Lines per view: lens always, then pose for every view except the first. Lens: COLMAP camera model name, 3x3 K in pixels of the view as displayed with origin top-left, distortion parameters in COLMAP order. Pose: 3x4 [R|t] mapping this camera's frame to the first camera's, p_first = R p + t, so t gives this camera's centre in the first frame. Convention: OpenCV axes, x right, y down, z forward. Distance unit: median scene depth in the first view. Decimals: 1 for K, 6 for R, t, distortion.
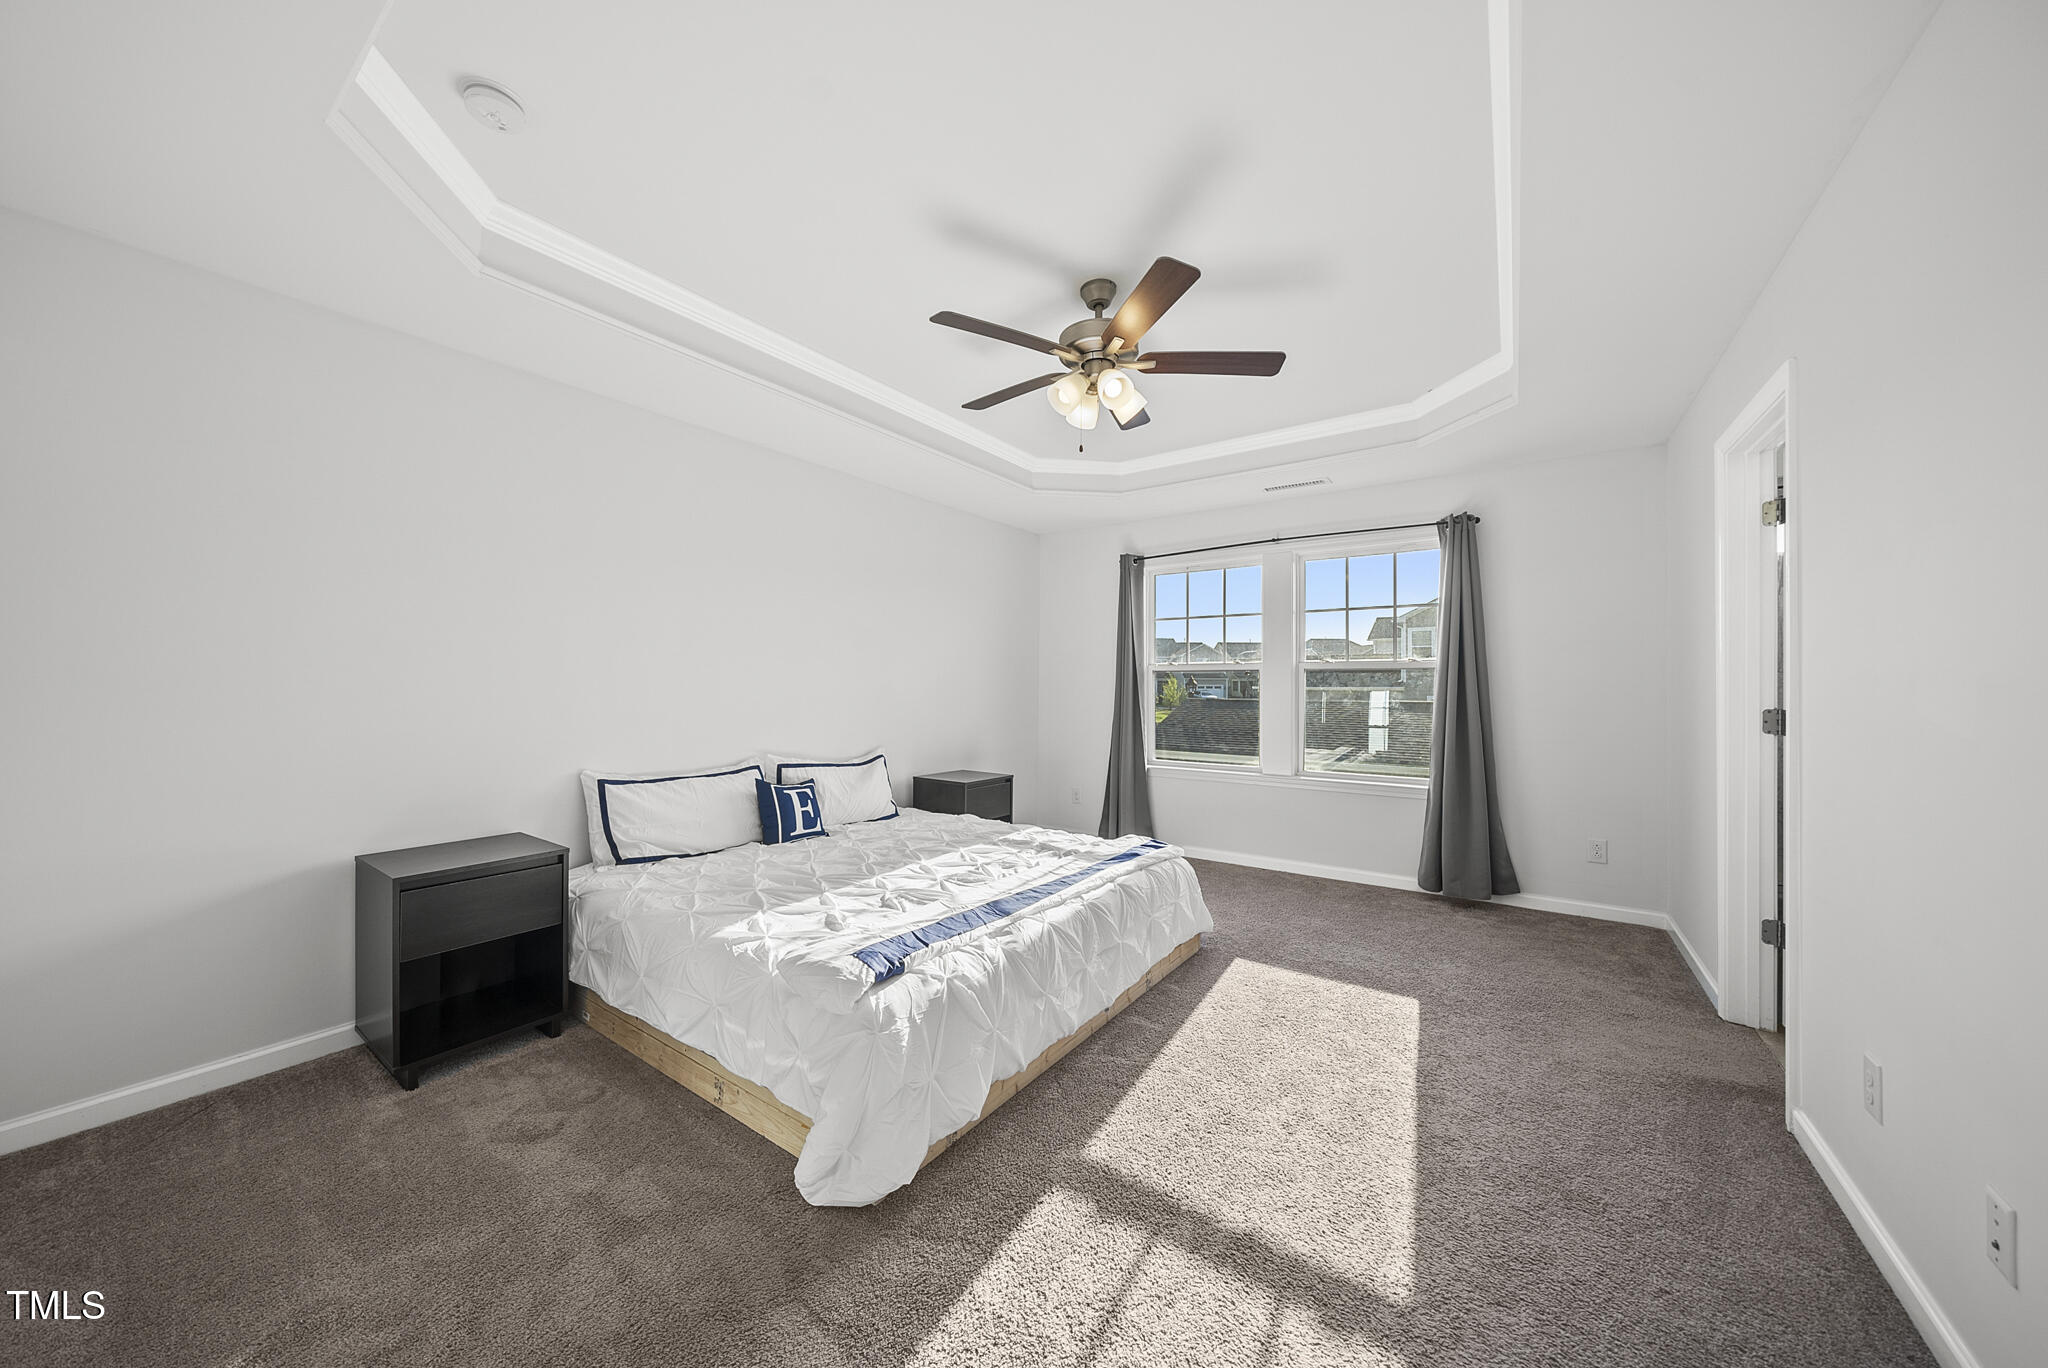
lens RADIAL K [[705.9, 0, 1003.4], [0, 705.9, 678.0], [0, 0, 1]] dist [-0.001444, -0.000251]
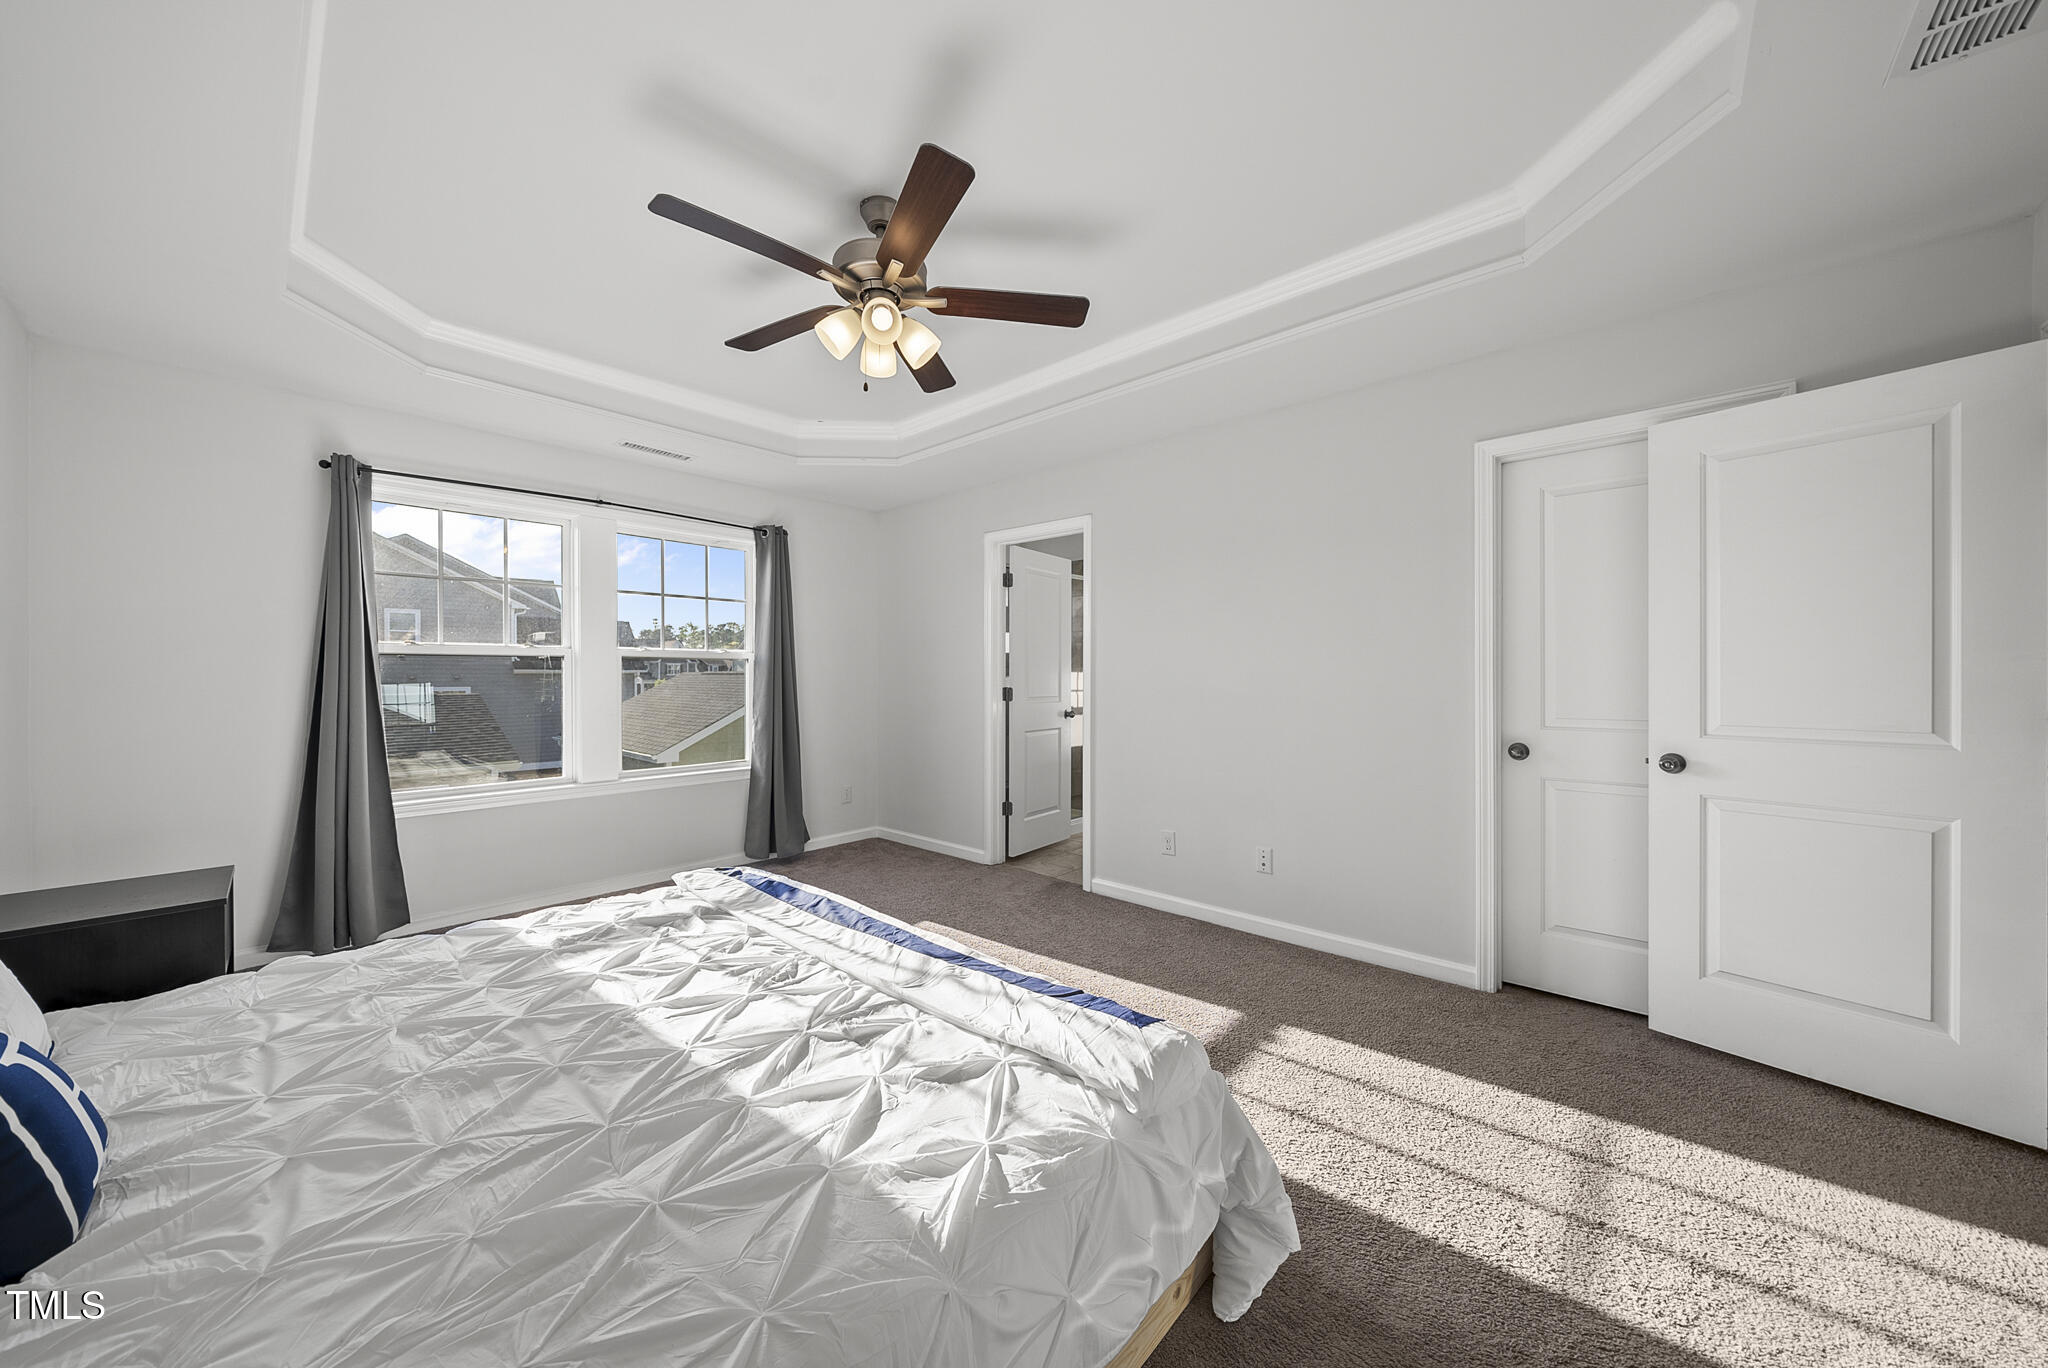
lens RADIAL K [[705.9, 0, 1003.4], [0, 705.9, 678.0], [0, 0, 1]] dist [-0.001444, -0.000251]
pose [[0.118495, -0.006824, 0.992931, -0.697075], [-0.009025, 0.999928, 0.007949, 0.005084], [-0.992914, -0.009904, 0.118425, 0.747745]]
